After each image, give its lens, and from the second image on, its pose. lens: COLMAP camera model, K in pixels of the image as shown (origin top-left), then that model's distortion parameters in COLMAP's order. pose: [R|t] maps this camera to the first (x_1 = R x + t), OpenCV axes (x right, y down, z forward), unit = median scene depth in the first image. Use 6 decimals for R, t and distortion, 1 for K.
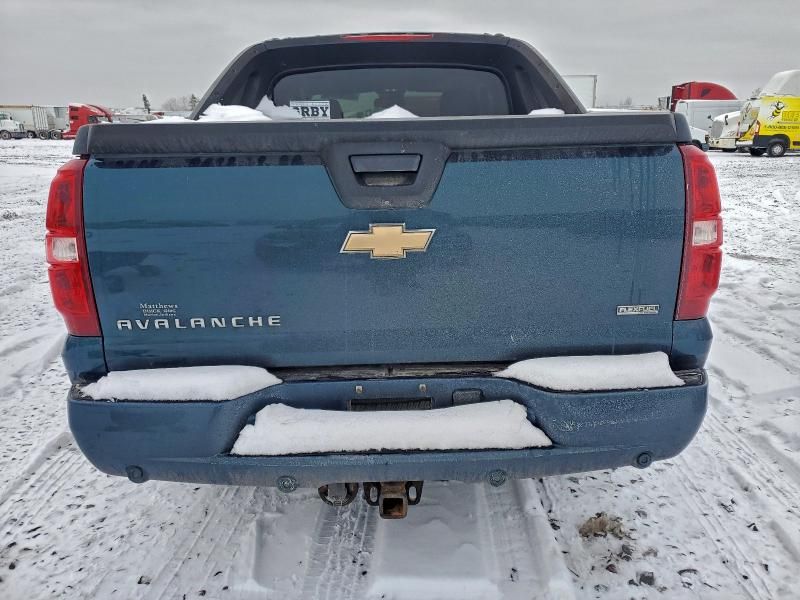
lens RADIAL K [[584.5, 0, 400.0], [0, 584.5, 300.0], [0, 0, 1]] dist [0.045194, 0.000263]
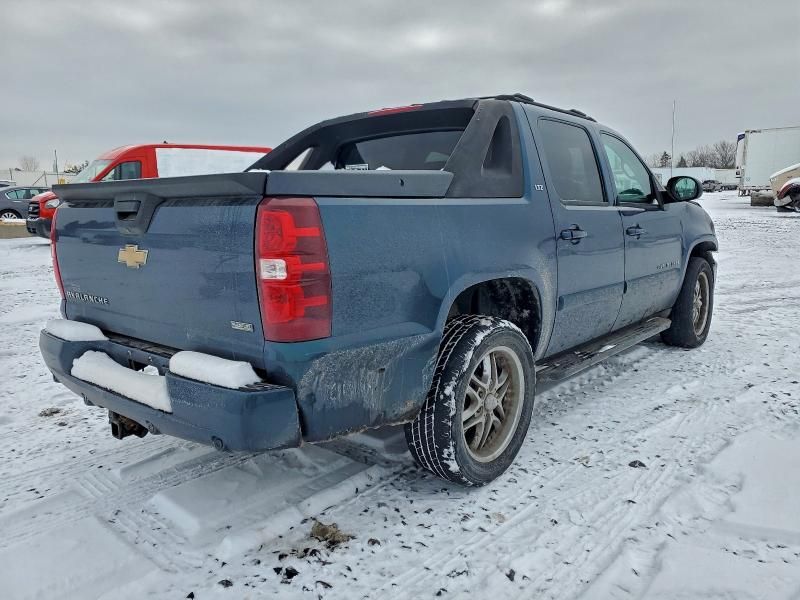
lens RADIAL K [[584.5, 0, 400.0], [0, 584.5, 300.0], [0, 0, 1]] dist [0.045194, 0.000263]
pose [[0.760765, 0.111909, -0.639306, 1.449279], [-0.161979, 0.986590, -0.020052, -0.068532], [0.628490, 0.118810, 0.768691, 0.233797]]
